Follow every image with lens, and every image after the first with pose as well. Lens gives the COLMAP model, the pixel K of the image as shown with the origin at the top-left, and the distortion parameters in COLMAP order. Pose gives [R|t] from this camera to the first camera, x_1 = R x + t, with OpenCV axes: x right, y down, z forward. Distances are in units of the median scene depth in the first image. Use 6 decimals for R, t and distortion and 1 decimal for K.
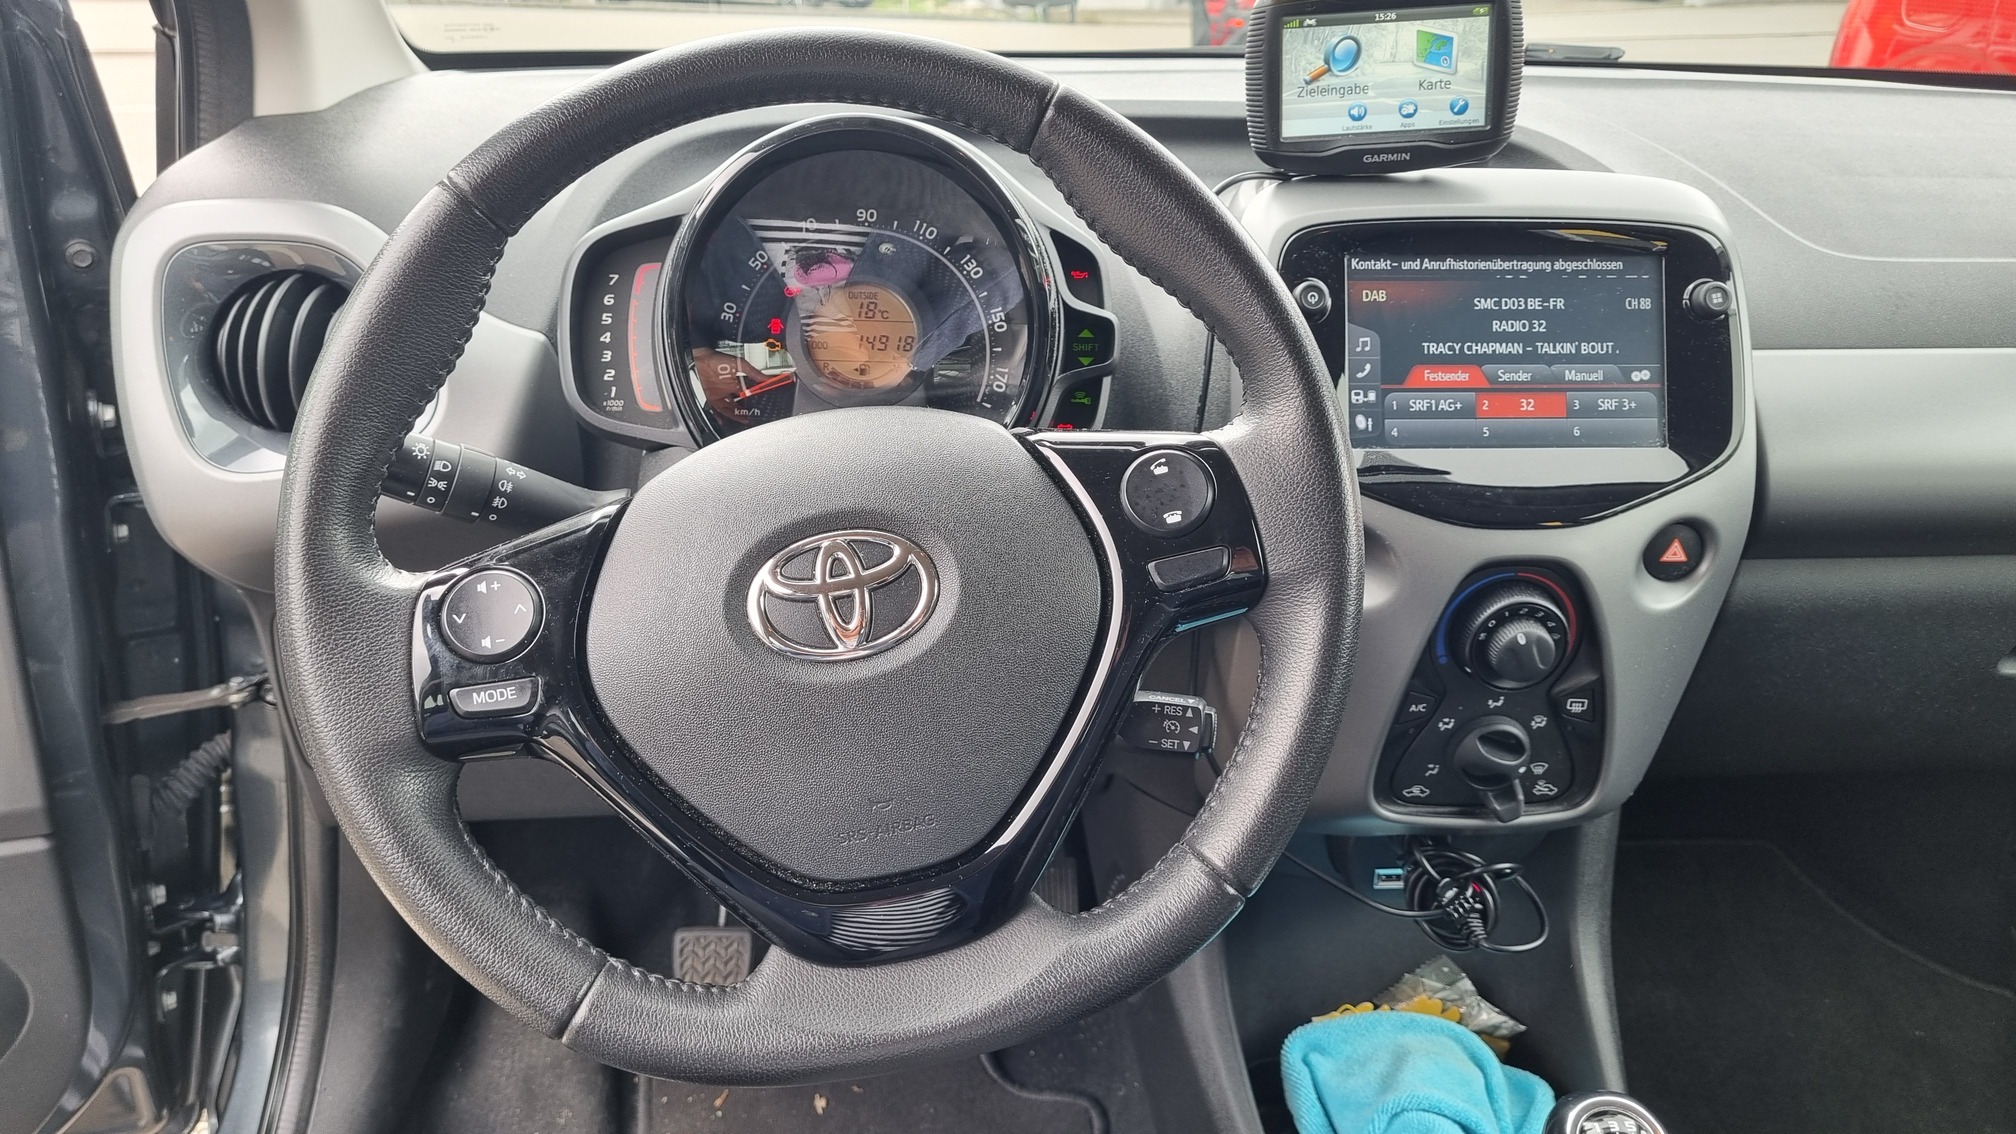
lens RADIAL K [[1538.9, 0, 1019.4], [0, 1538.9, 538.7], [0, 0, 1]] dist [0.039847, -0.018393]
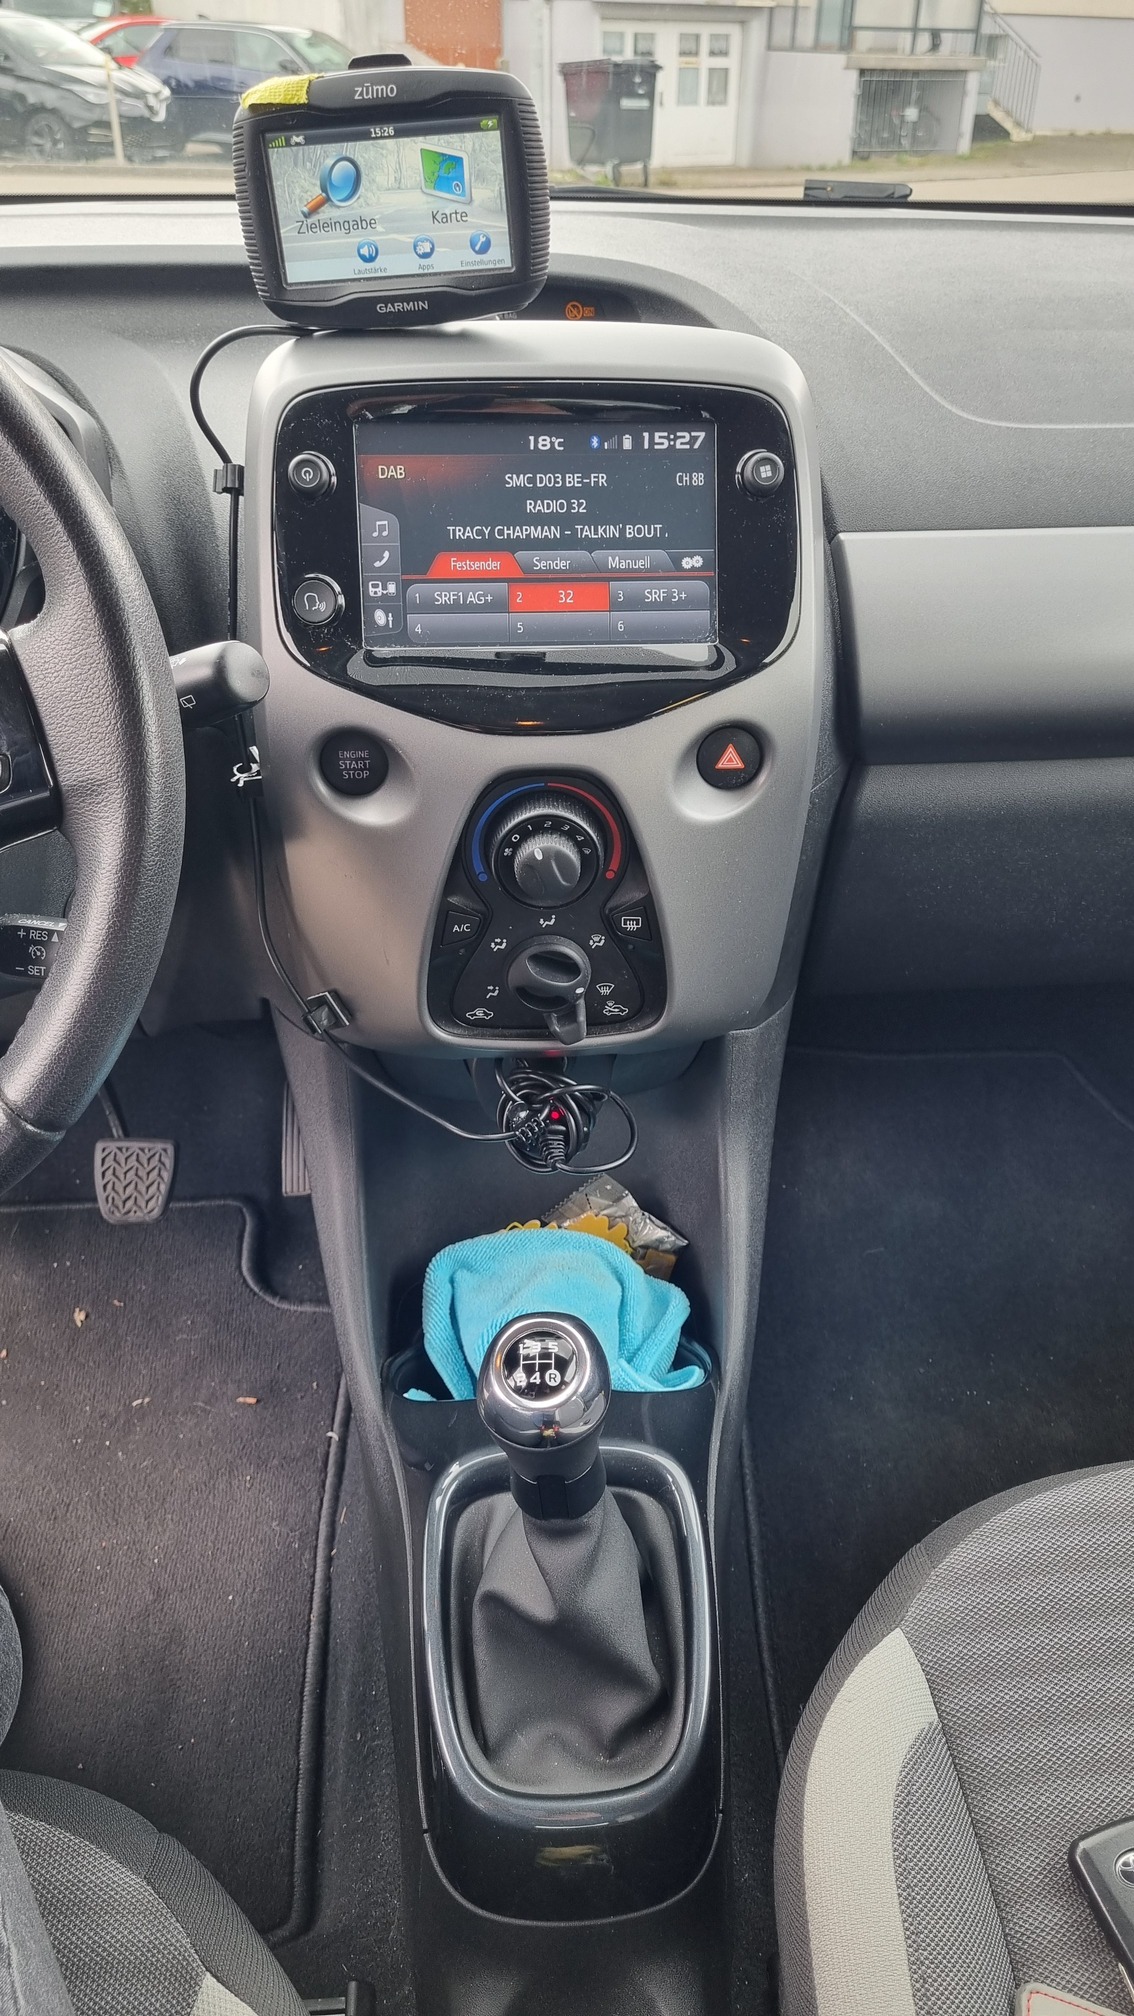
lens RADIAL K [[1538.9, 0, 572.9], [0, 1538.9, 1021.2], [0, 0, 1]] dist [0.039847, -0.018393]
pose [[0.999917, -0.008680, -0.009538, 0.339296], [0.010193, 0.985006, 0.172216, 0.003720], [0.007900, -0.172299, 0.985013, 0.057389]]
